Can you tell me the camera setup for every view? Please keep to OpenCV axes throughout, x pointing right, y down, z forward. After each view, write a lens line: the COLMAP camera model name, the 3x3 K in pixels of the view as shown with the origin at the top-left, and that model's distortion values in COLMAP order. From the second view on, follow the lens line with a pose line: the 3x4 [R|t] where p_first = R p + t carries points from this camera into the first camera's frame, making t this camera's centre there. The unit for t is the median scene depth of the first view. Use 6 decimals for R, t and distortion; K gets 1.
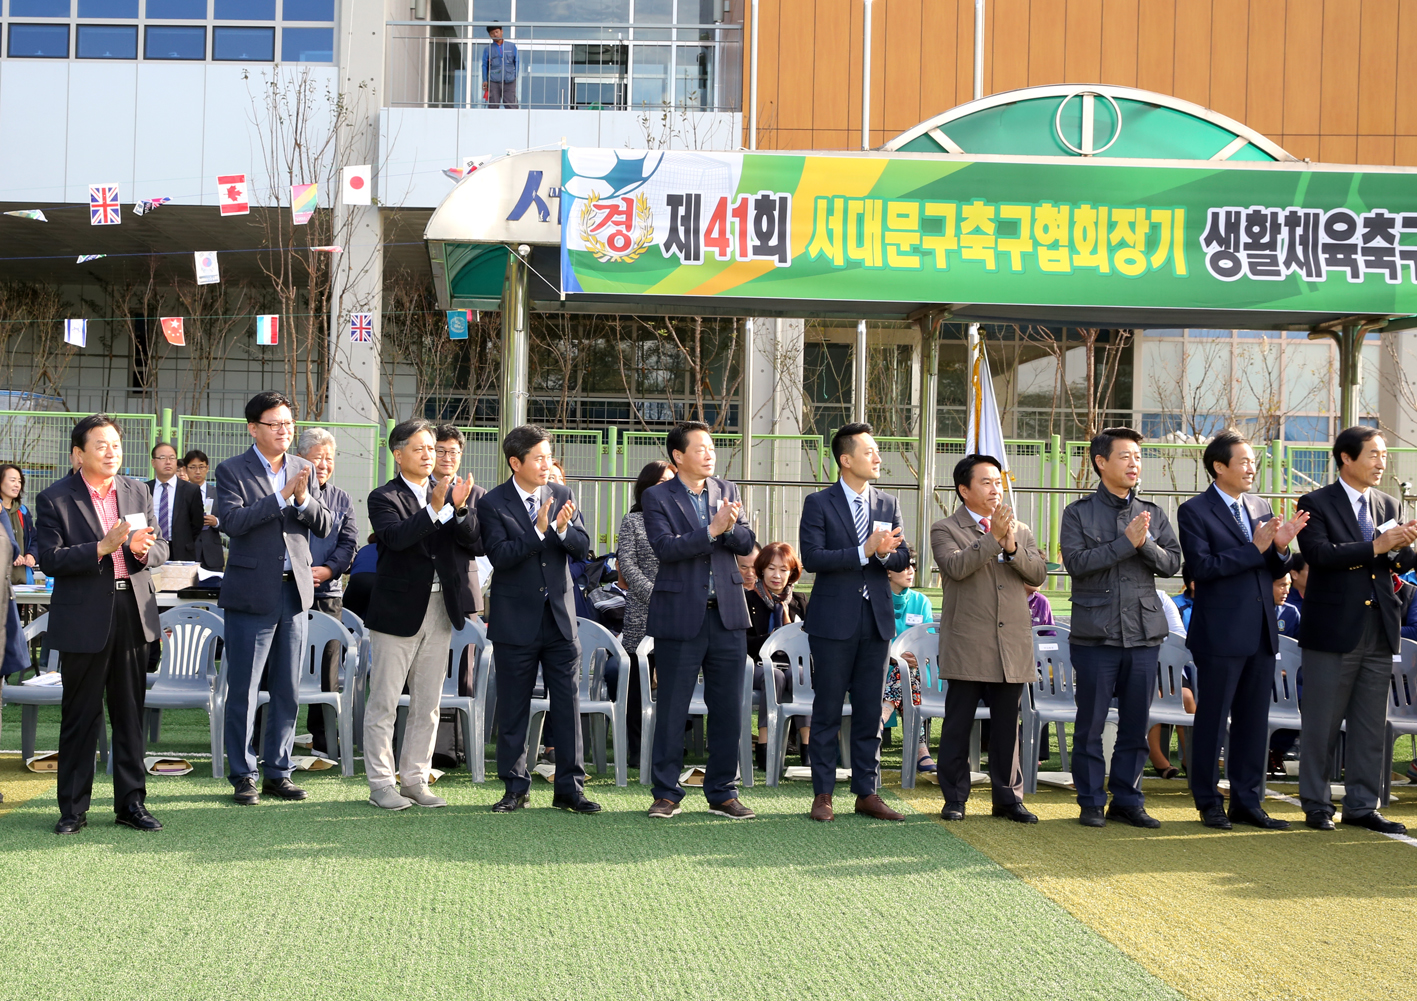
lens RADIAL K [[1866.0, 0, 563.0], [0, 1866.0, 445.9], [0, 0, 1]] dist [0.057930, 0.000000]
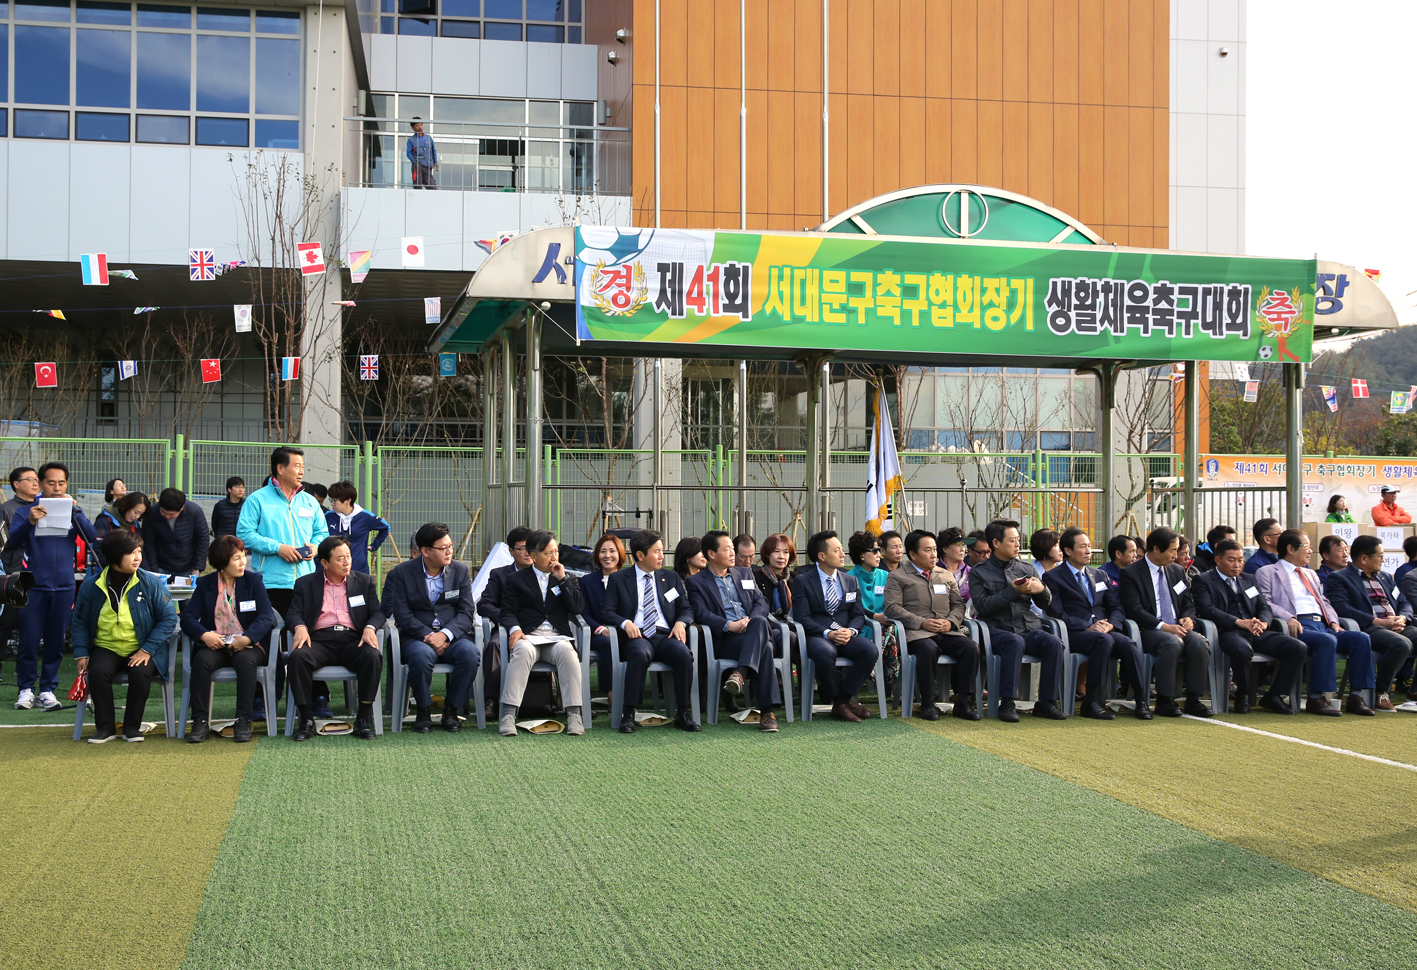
lens RADIAL K [[1493.1, 0, 653.6], [0, 1493.1, 477.0], [0, 0, 1]] dist [0.012333, 0.000000]
pose [[0.982370, -0.016071, 0.186253, -0.138141], [0.013726, 0.999810, 0.013873, -0.002827], [-0.186441, -0.011072, 0.982404, -0.001365]]
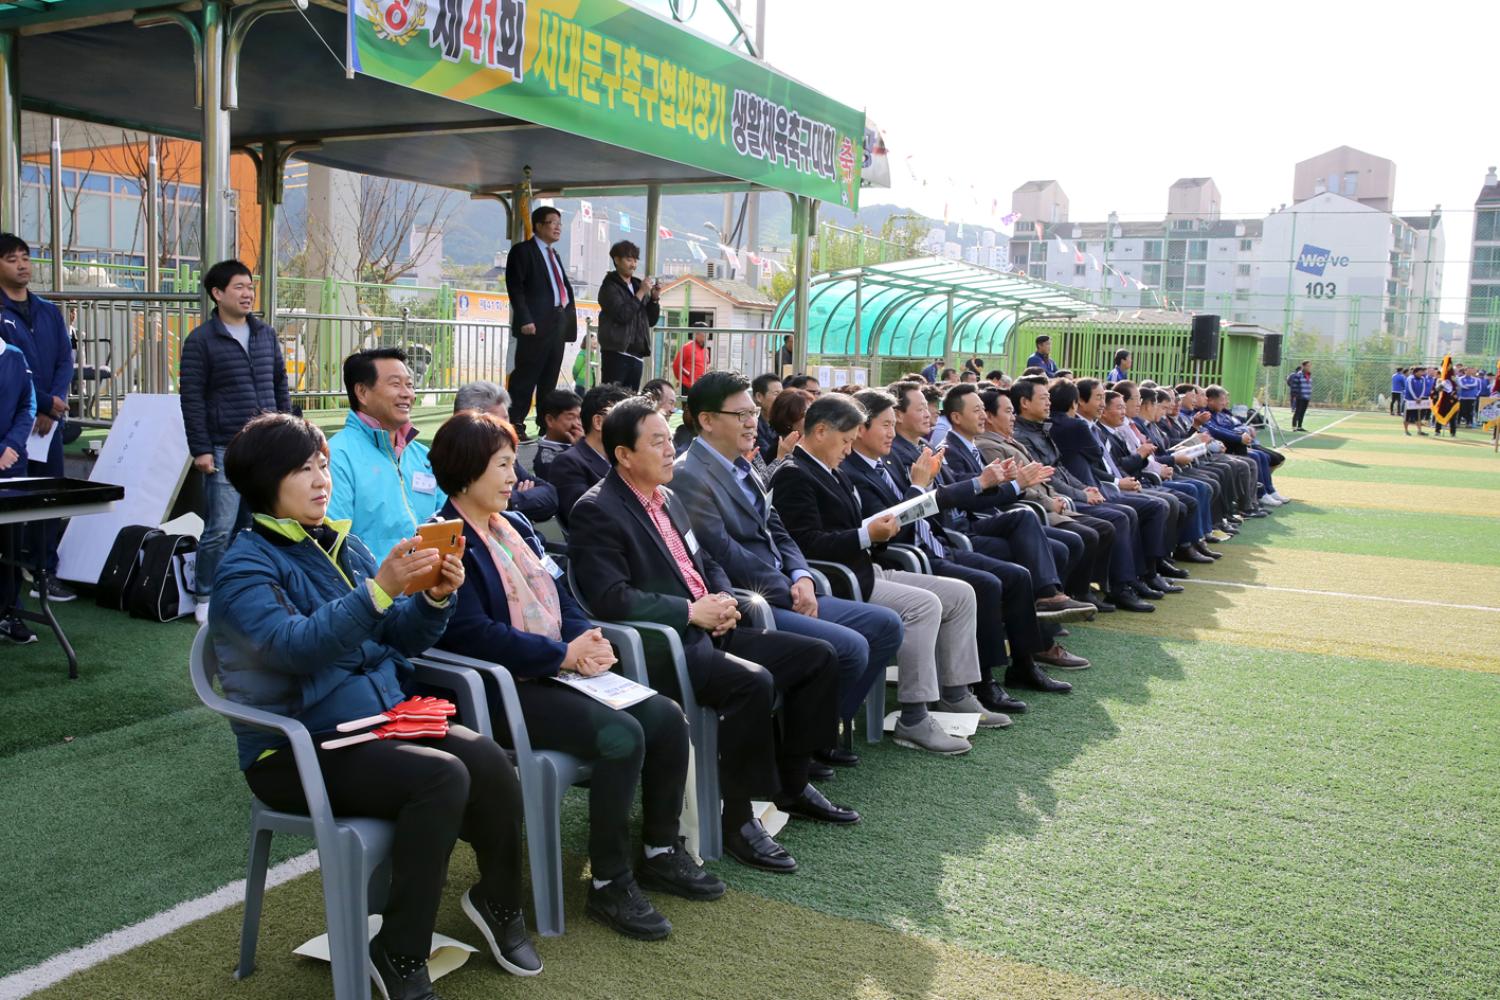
lens RADIAL K [[1367.1, 0, 747.1], [0, 1367.1, 506.8], [0, 0, 1]] dist [-0.035965, -0.009817]
pose [[0.484803, -0.104888, 0.868311, -0.432939], [-0.052813, 0.987461, 0.148768, 0.006448], [-0.873027, -0.117981, 0.473184, 0.555451]]
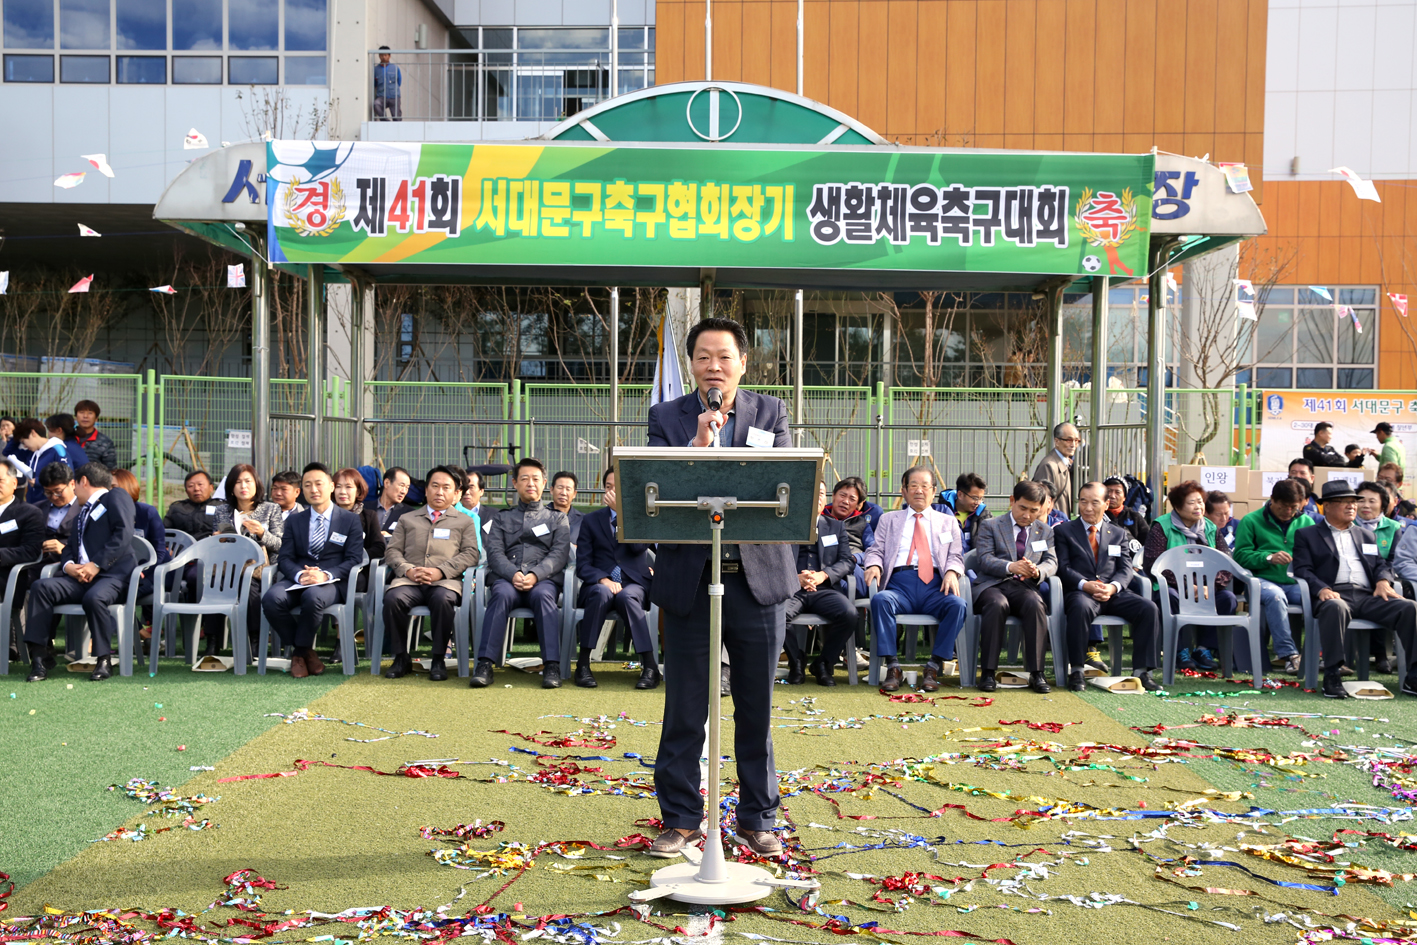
lens RADIAL K [[1488.3, 0, 682.3], [0, 1488.3, 457.2], [0, 0, 1]] dist [0.001464, 0.000000]
pose [[0.999759, -0.012270, -0.018226, 0.276355], [0.012944, 0.999219, 0.037333, 0.009690], [0.017754, -0.037560, 0.999137, 0.051205]]
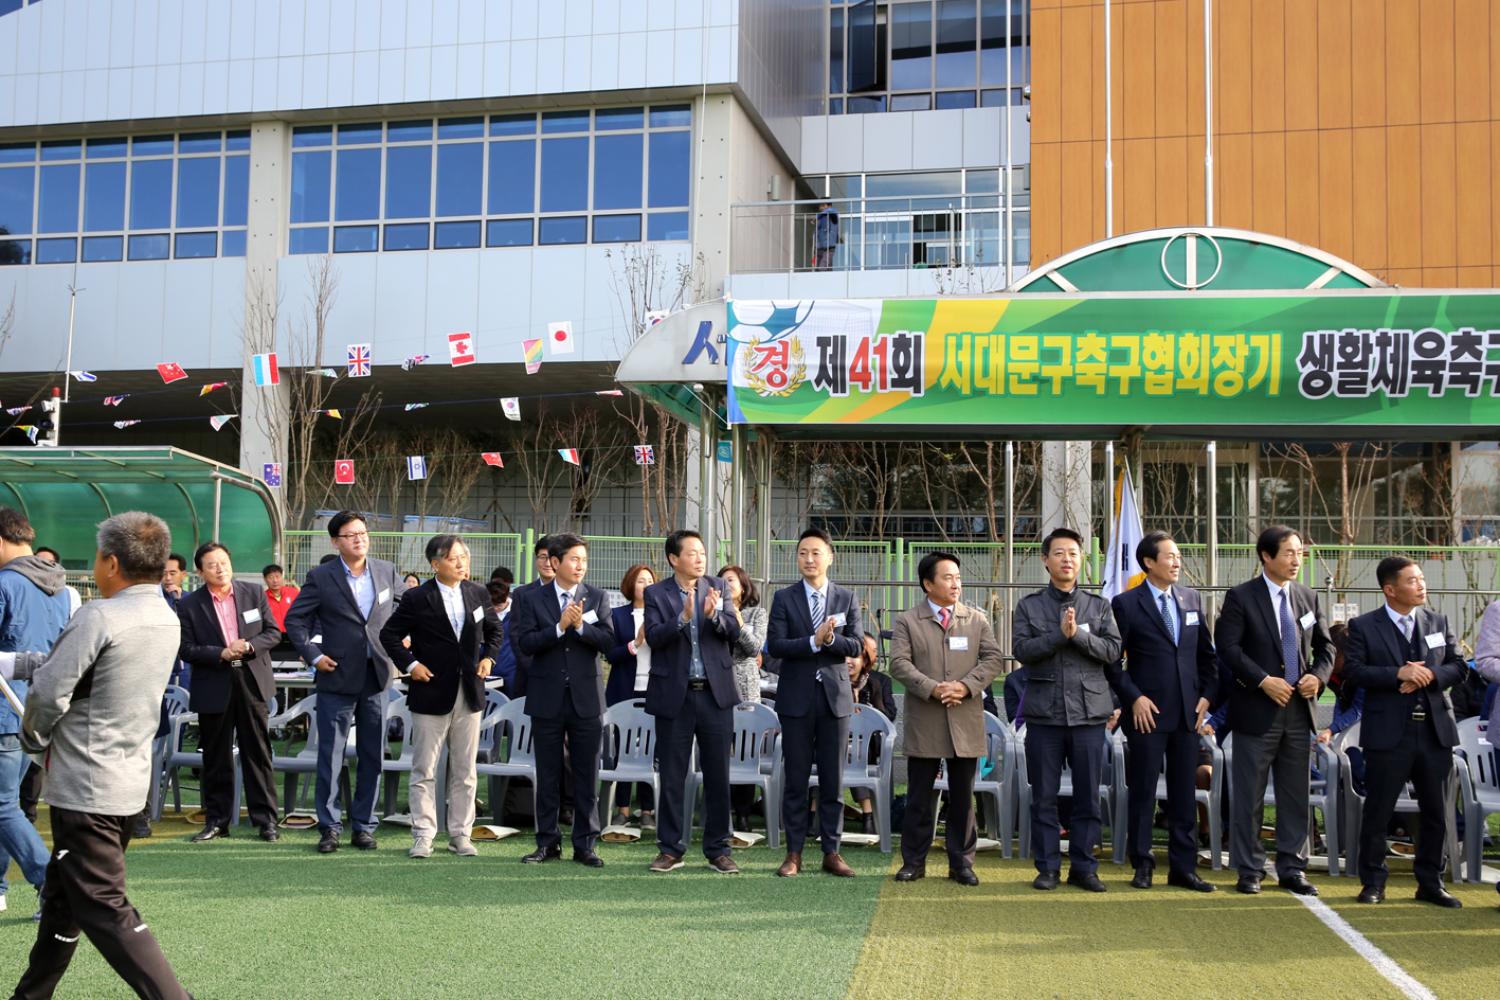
lens RADIAL K [[1574.6, 0, 720.2], [0, 1574.6, 496.4], [0, 0, 1]] dist [0.005514, 0.000000]
pose [[0.983498, -0.019449, -0.179871, 0.170437], [0.012231, 0.999078, -0.041150, 0.004652], [0.180506, 0.038271, 0.982829, 0.025690]]
